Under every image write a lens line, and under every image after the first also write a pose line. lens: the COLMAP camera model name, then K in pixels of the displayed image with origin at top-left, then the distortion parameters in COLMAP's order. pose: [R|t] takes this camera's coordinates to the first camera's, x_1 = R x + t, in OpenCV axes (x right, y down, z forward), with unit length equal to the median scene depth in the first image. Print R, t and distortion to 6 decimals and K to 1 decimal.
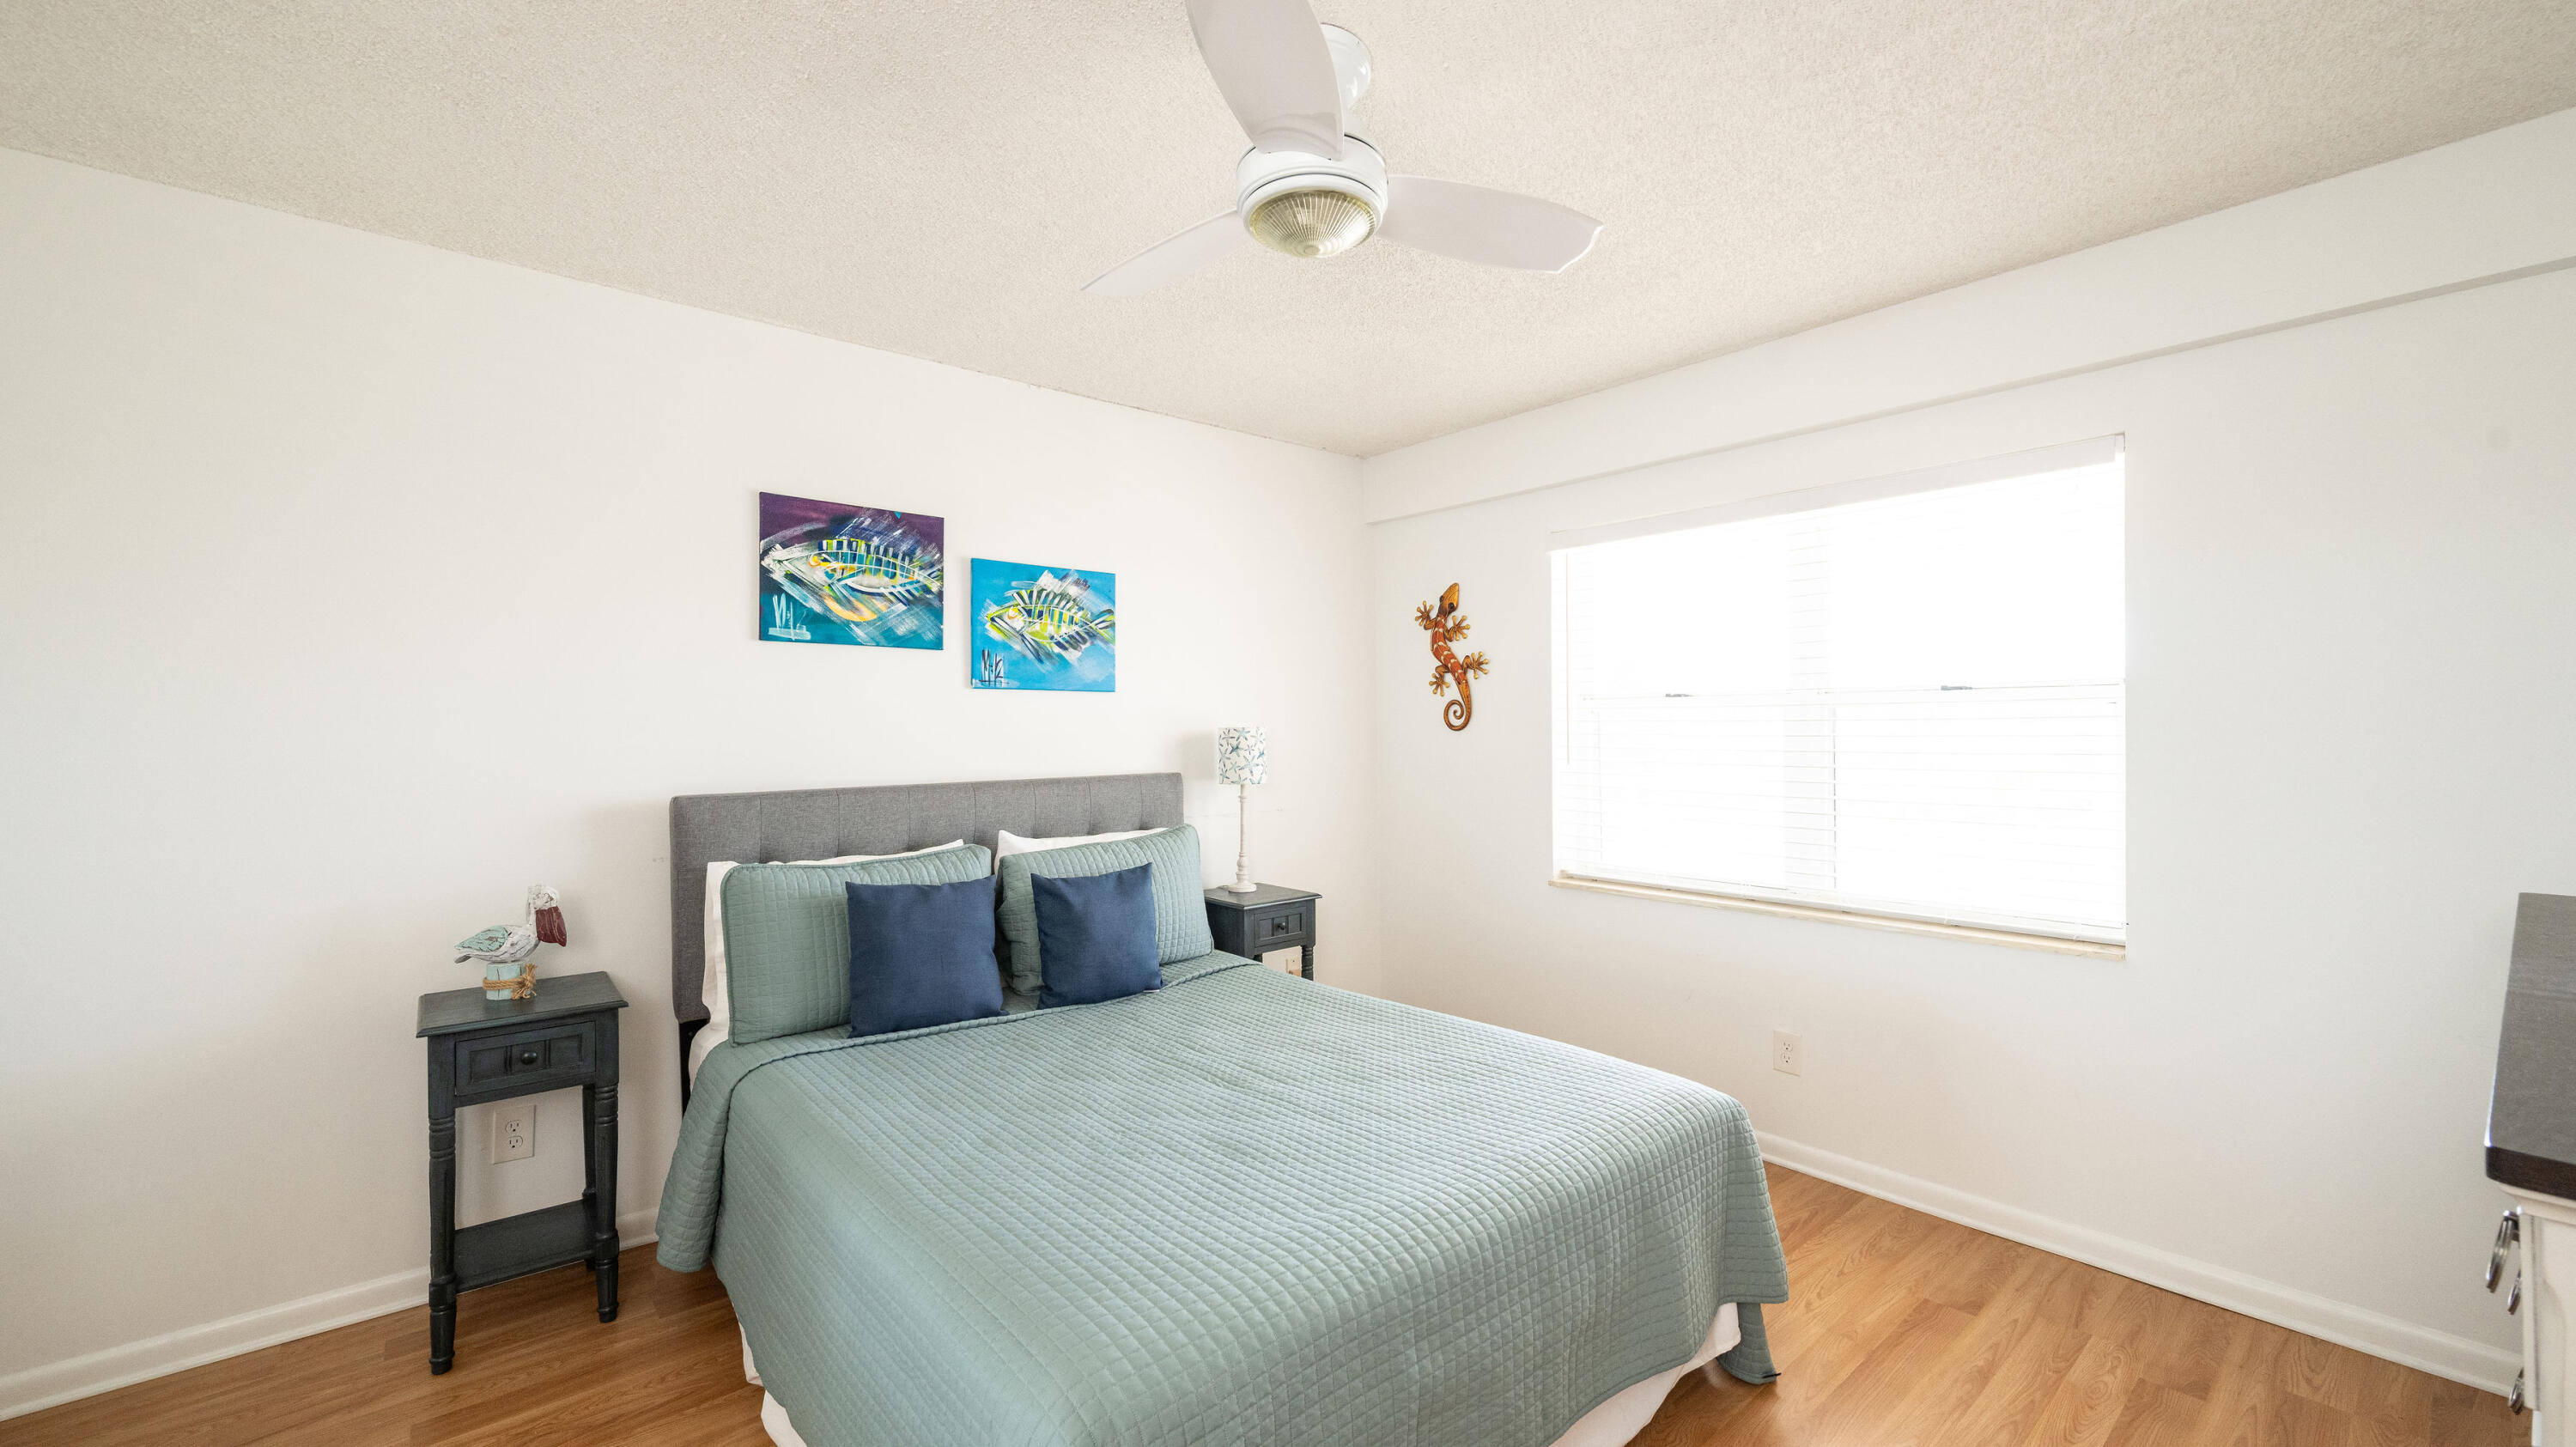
lens RADIAL K [[1019.4, 0, 1289.8], [0, 1019.4, 727.3], [0, 0, 1]] dist [-0.002508, -0.000347]
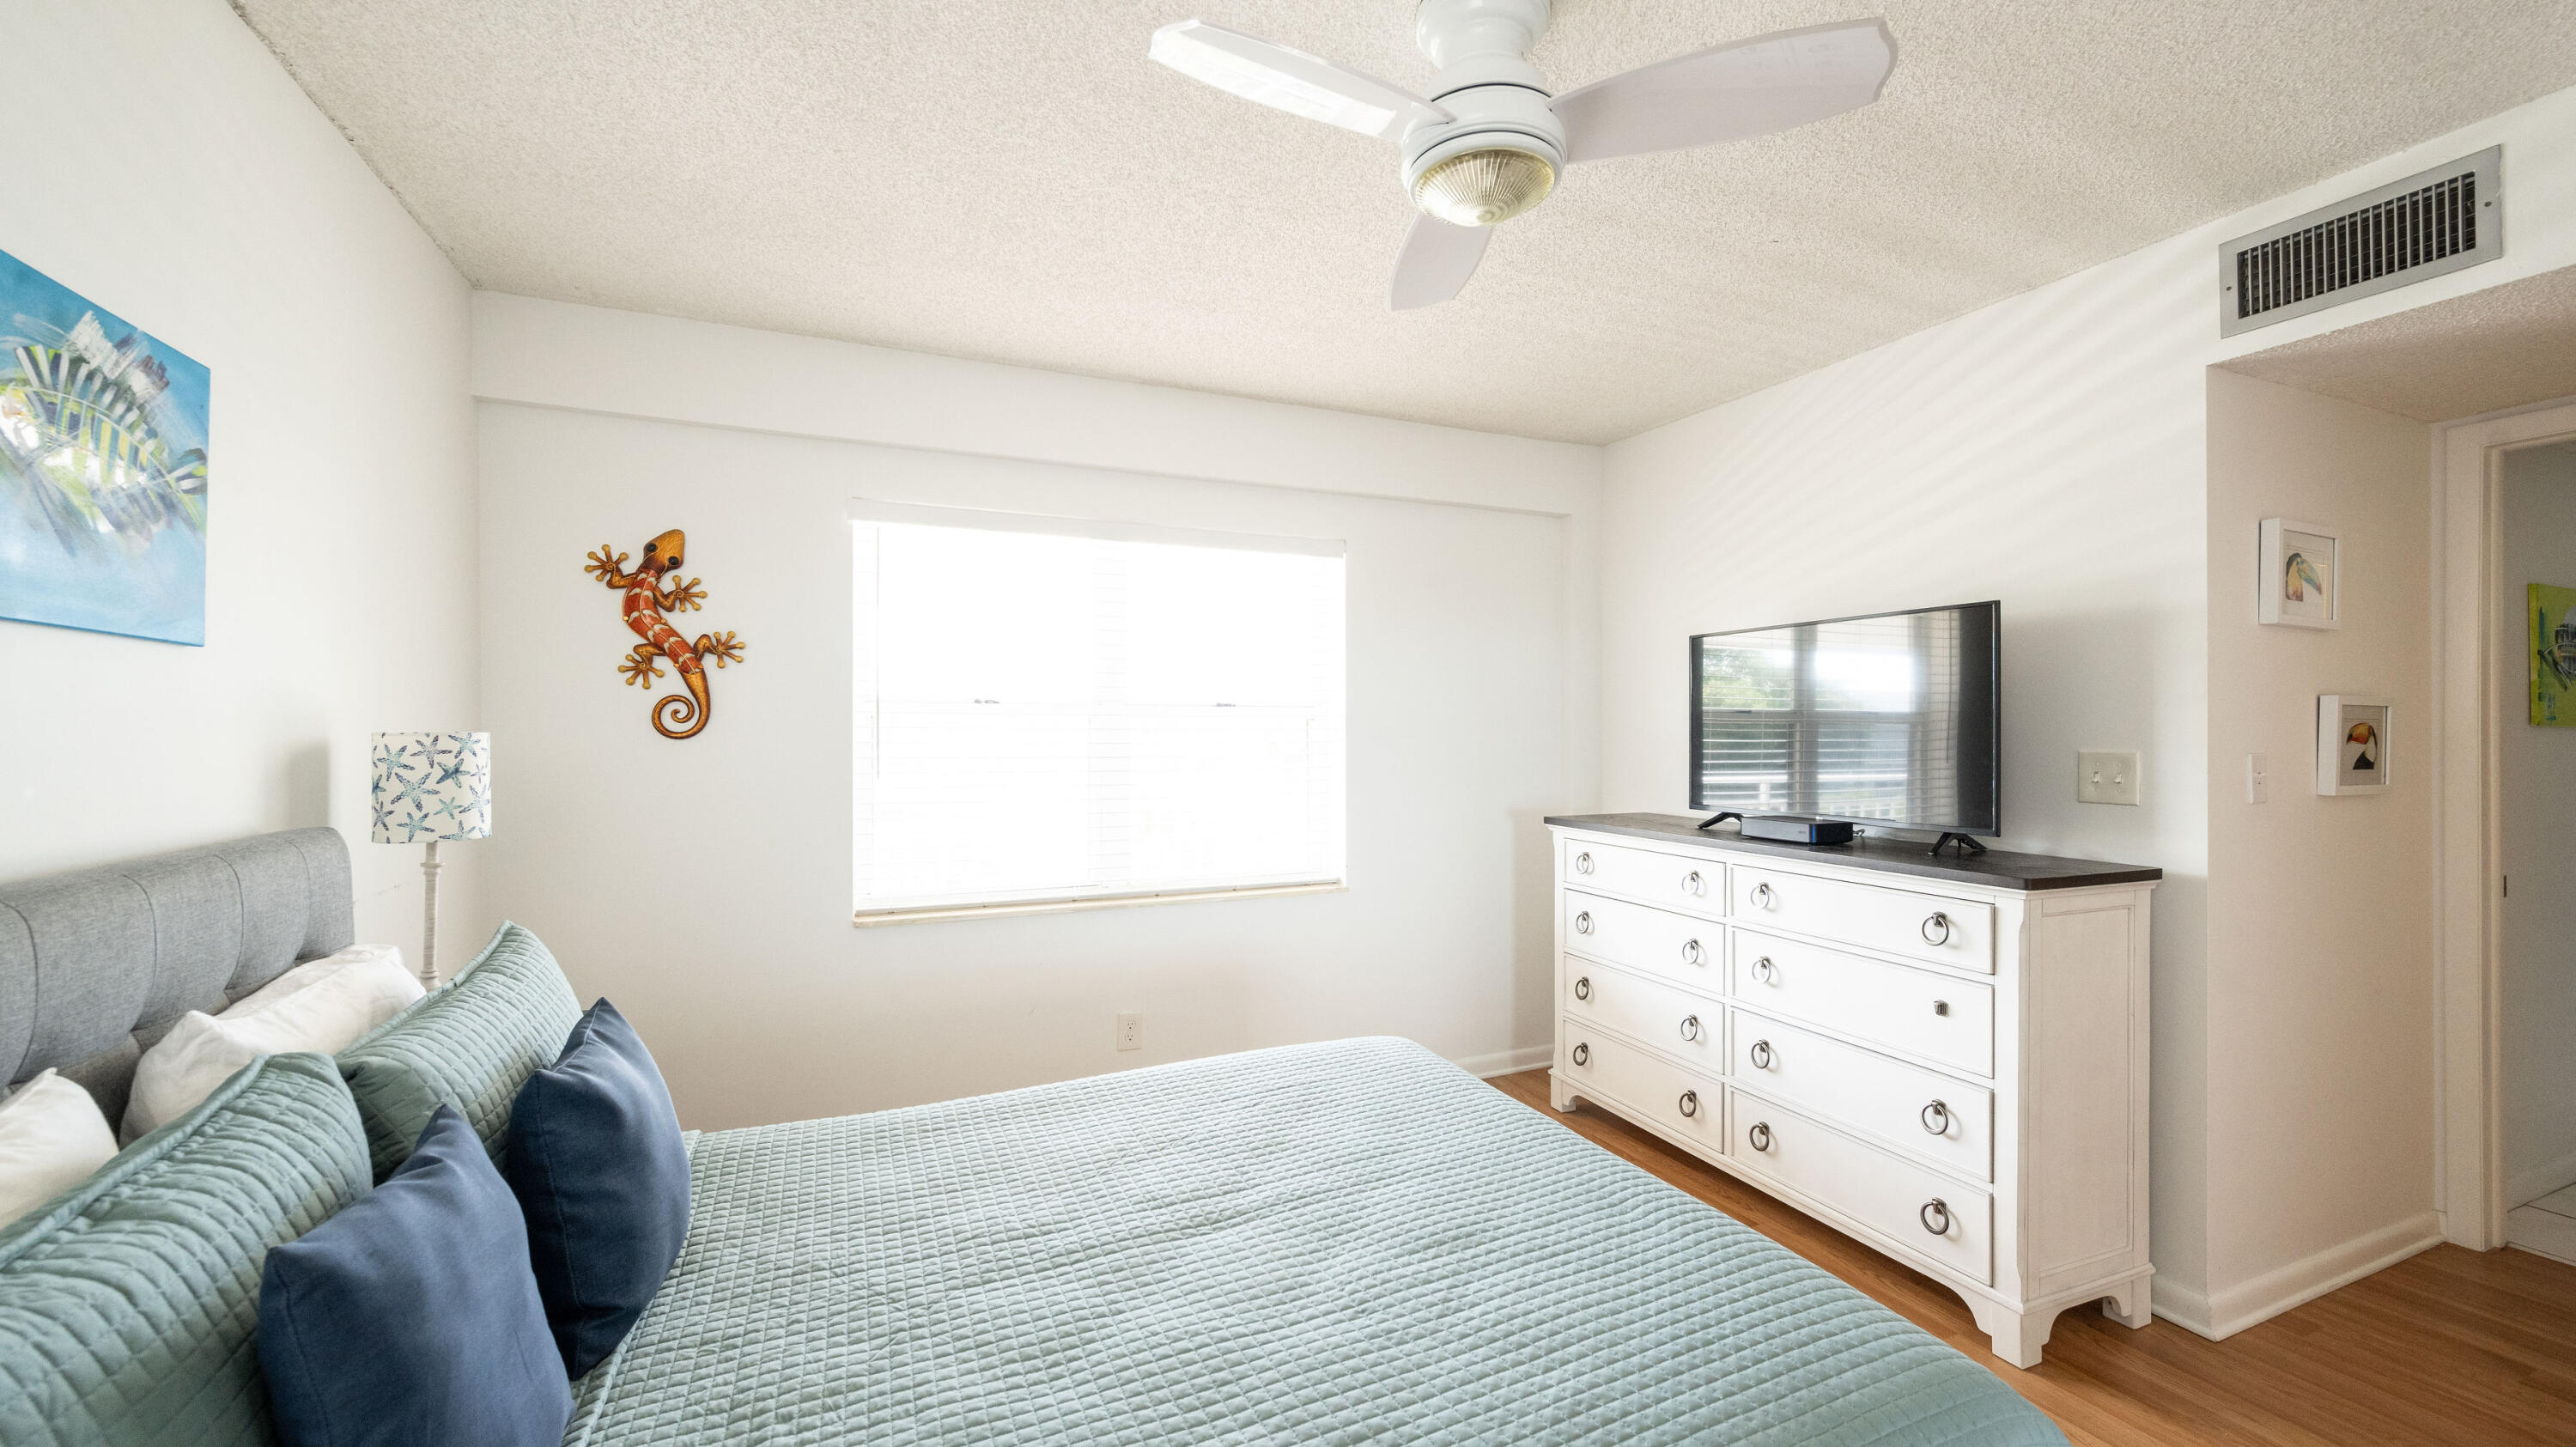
lens RADIAL K [[1019.4, 0, 1292.6], [0, 1019.4, 726.2], [0, 0, 1]] dist [-0.002508, -0.000347]
pose [[0.278024, 0.012230, 0.960496, -0.435162], [-0.002157, 0.999924, -0.012108, 0.002282], [-0.960572, 0.001295, 0.278030, 0.434626]]
